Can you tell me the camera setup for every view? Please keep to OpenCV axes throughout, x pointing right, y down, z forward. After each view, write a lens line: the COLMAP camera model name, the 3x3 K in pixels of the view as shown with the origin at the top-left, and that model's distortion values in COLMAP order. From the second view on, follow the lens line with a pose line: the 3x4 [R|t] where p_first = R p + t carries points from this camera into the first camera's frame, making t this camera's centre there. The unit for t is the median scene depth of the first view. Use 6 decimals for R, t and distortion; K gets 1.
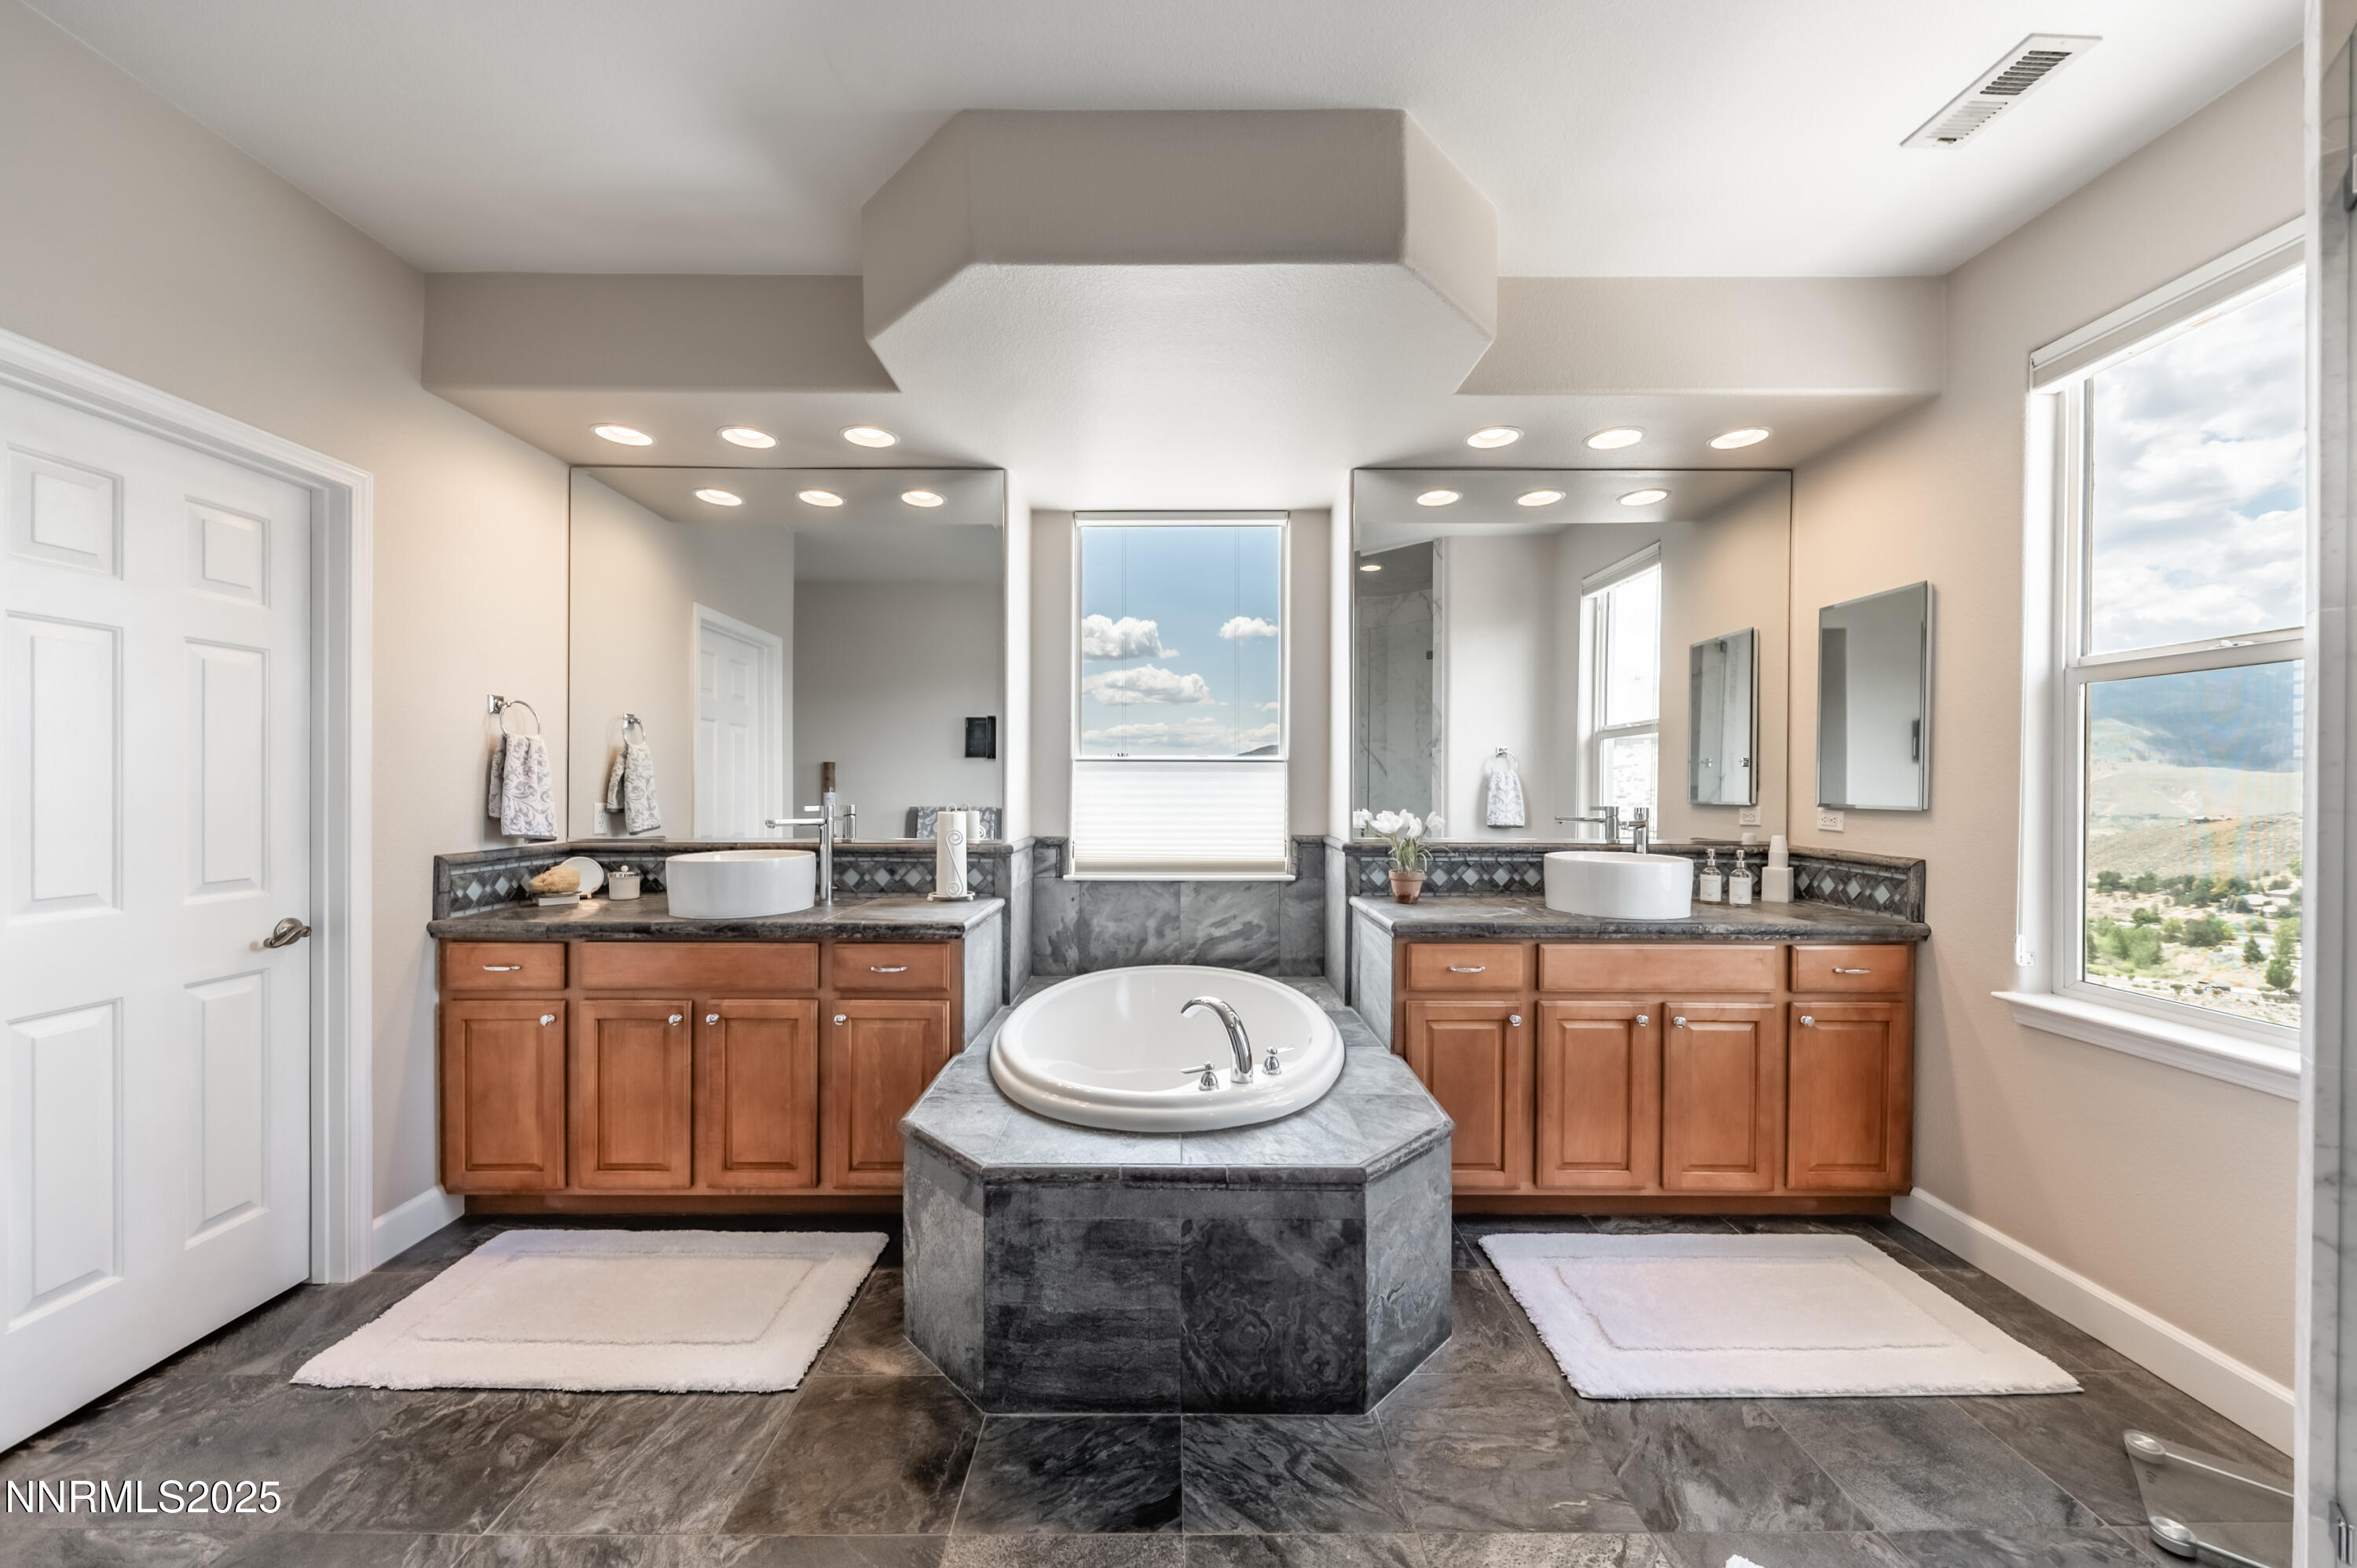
lens RADIAL K [[867.9, 0, 1178.5], [0, 867.9, 784.0], [0, 0, 1]] dist [-0.001857, -0.000192]
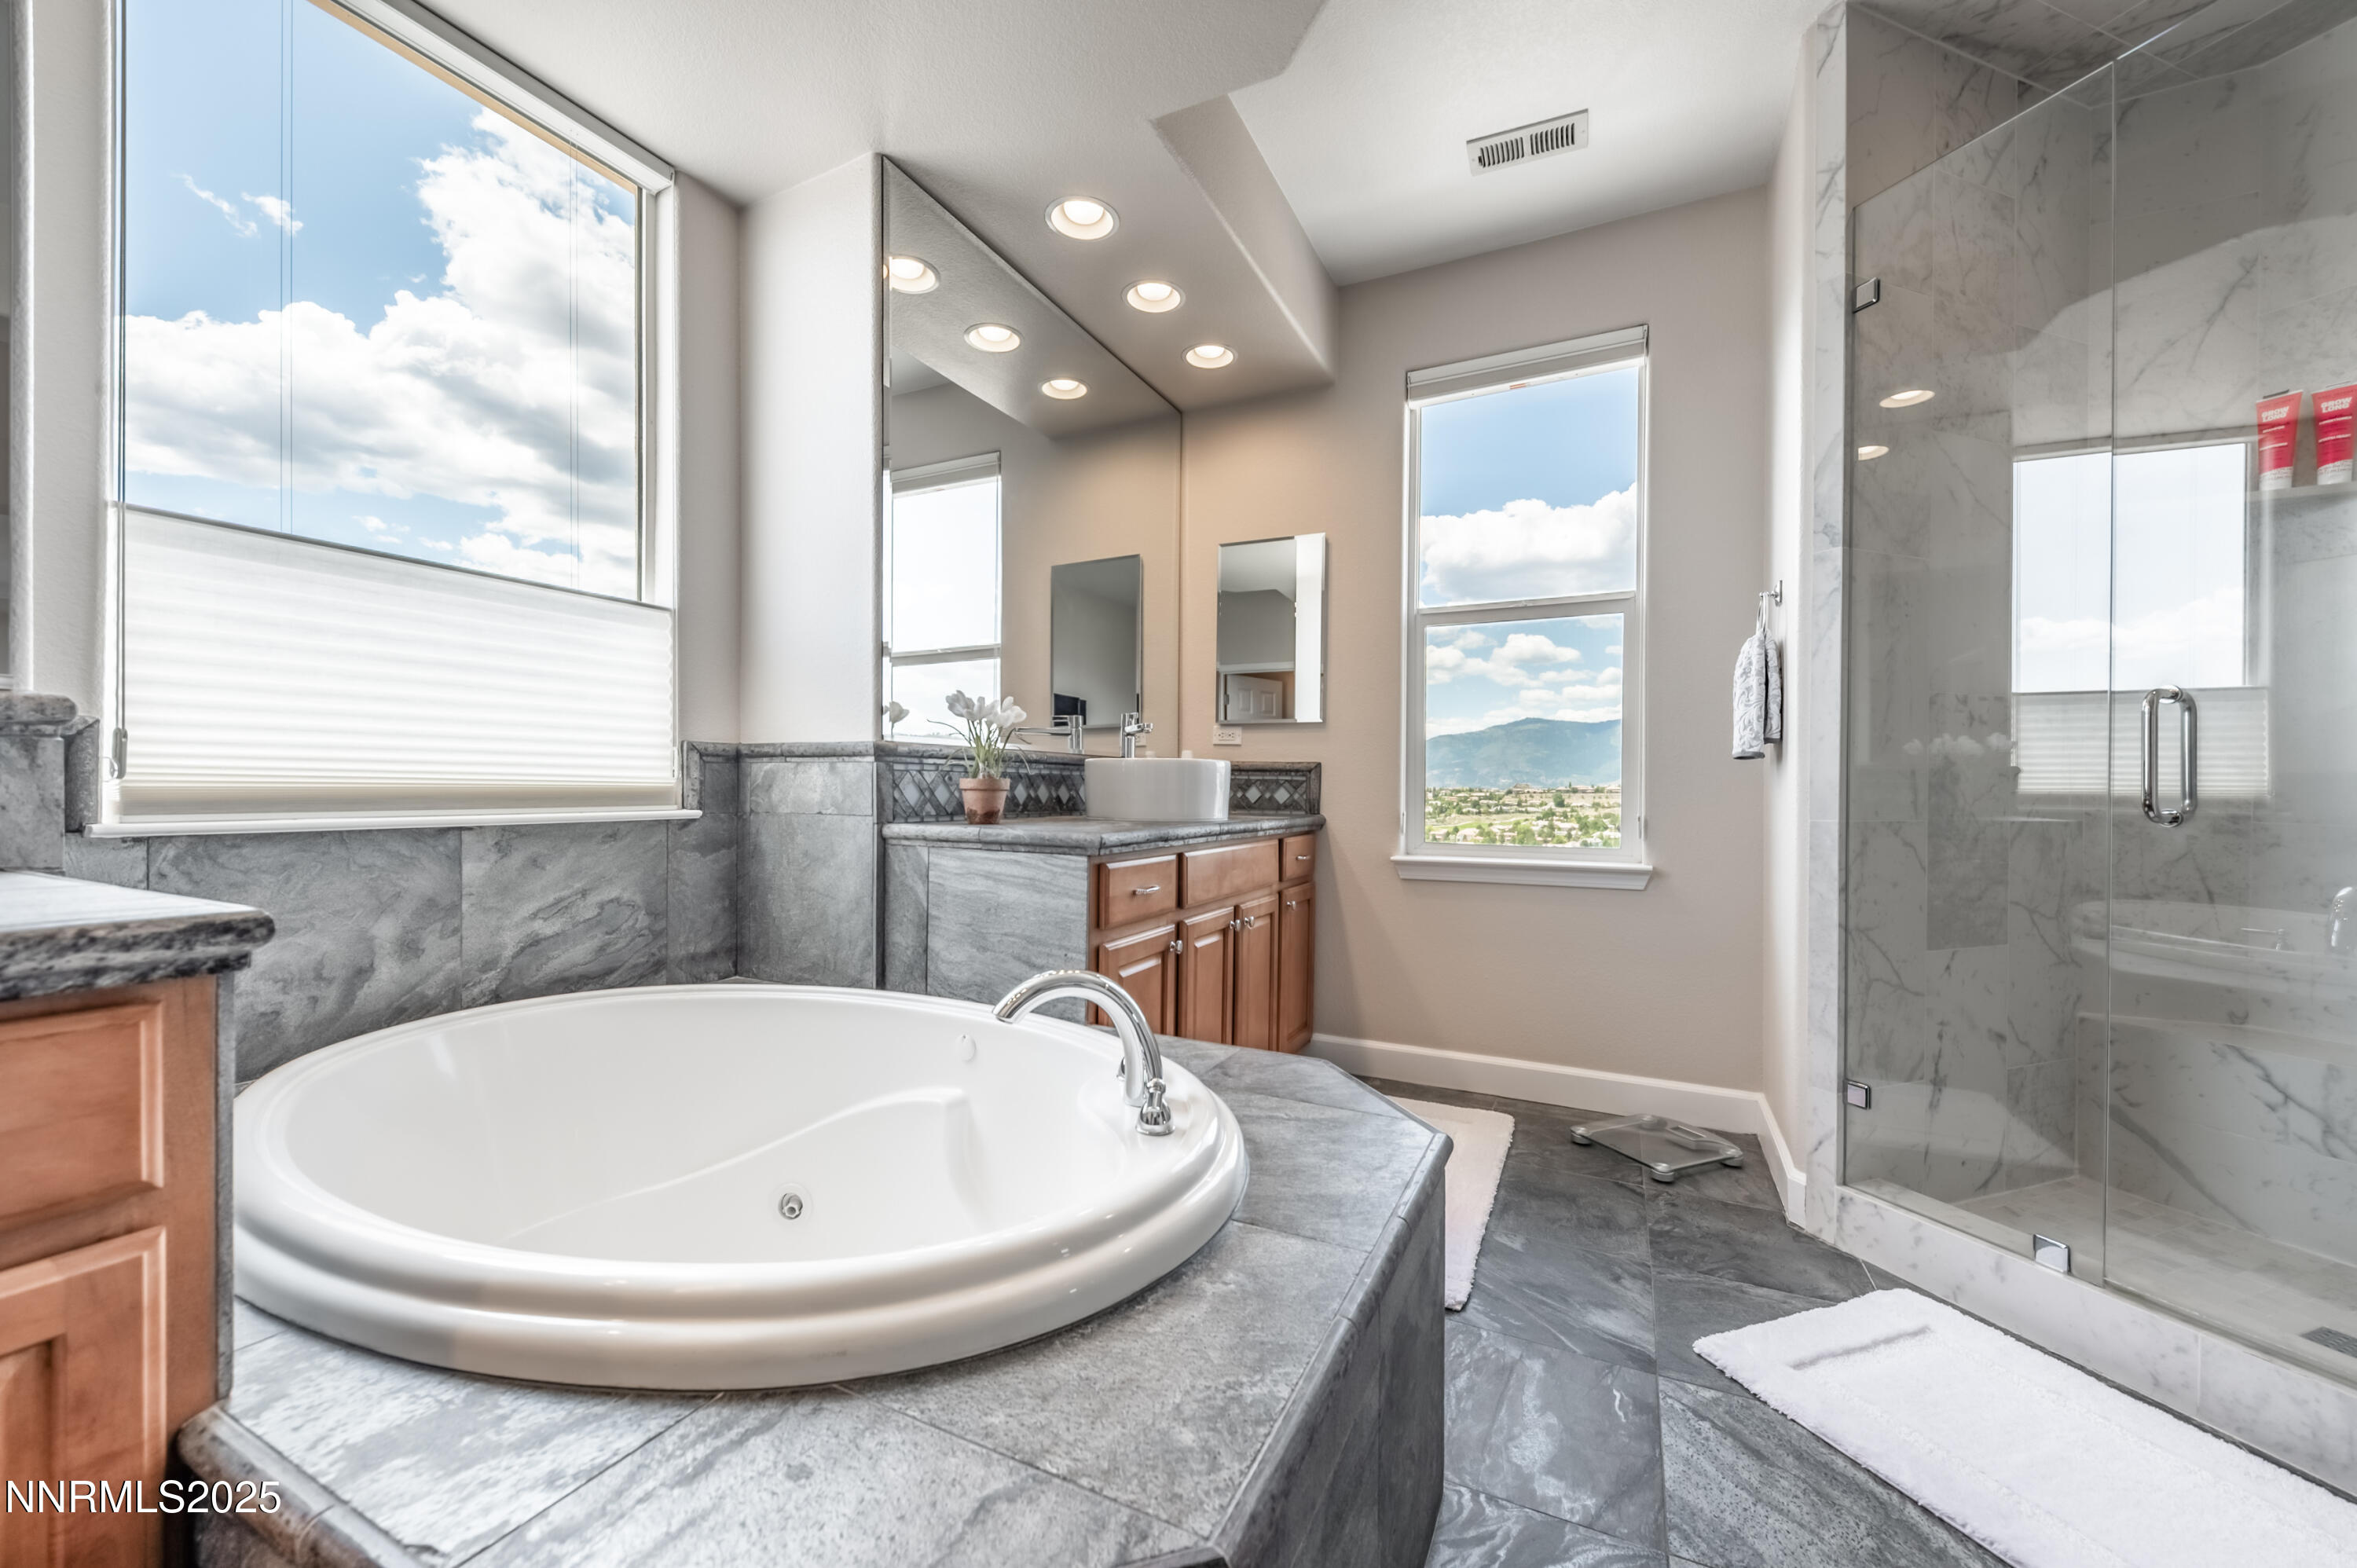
lens RADIAL K [[899.2, 0, 1174.1], [0, 899.2, 789.9], [0, 0, 1]] dist [0.017262, -0.009964]
pose [[0.444635, -0.003486, 0.895705, -0.263858], [-0.007657, 0.999941, 0.007693, 0.084761], [-0.895679, -0.010279, 0.444582, 0.446523]]
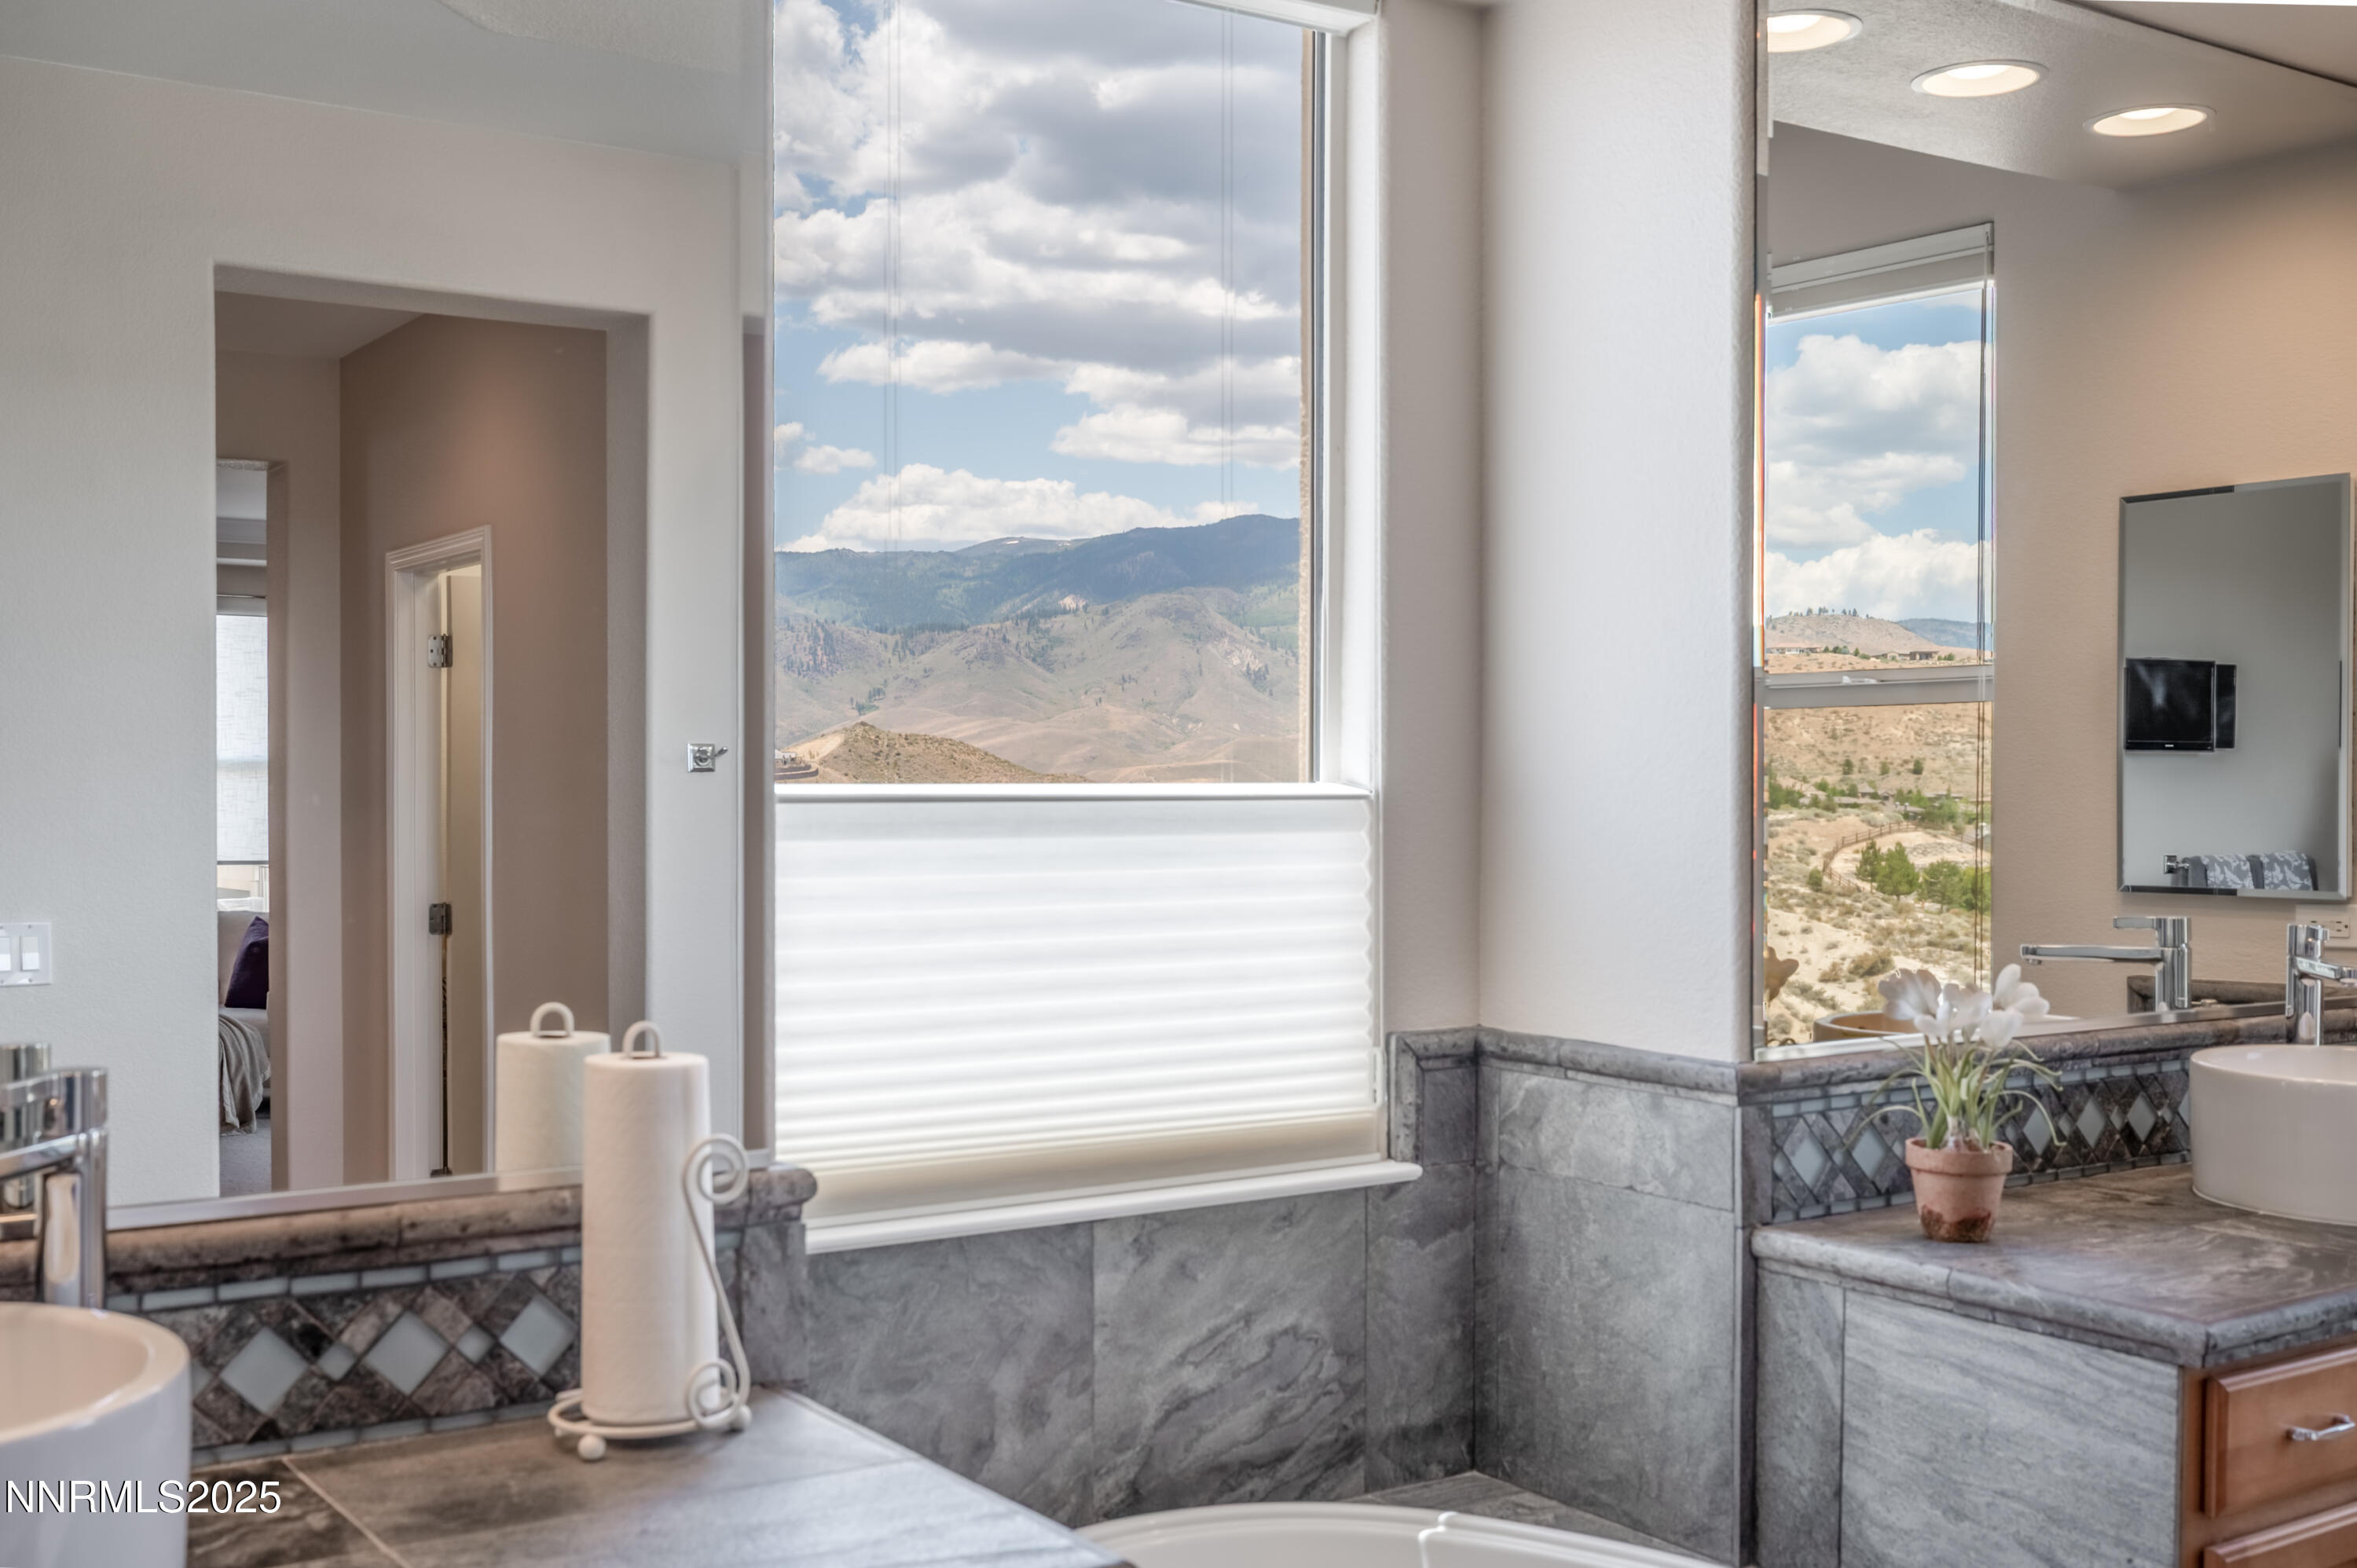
lens RADIAL K [[2473.0, 0, 1178.5], [0, 2473.0, 784.0], [0, 0, 1]] dist [-0.004135, -0.032331]
pose [[0.824320, -0.004546, 0.566105, -0.438377], [-0.003184, 0.999915, 0.012666, -0.042206], [-0.566115, -0.012243, 0.824236, 0.315261]]
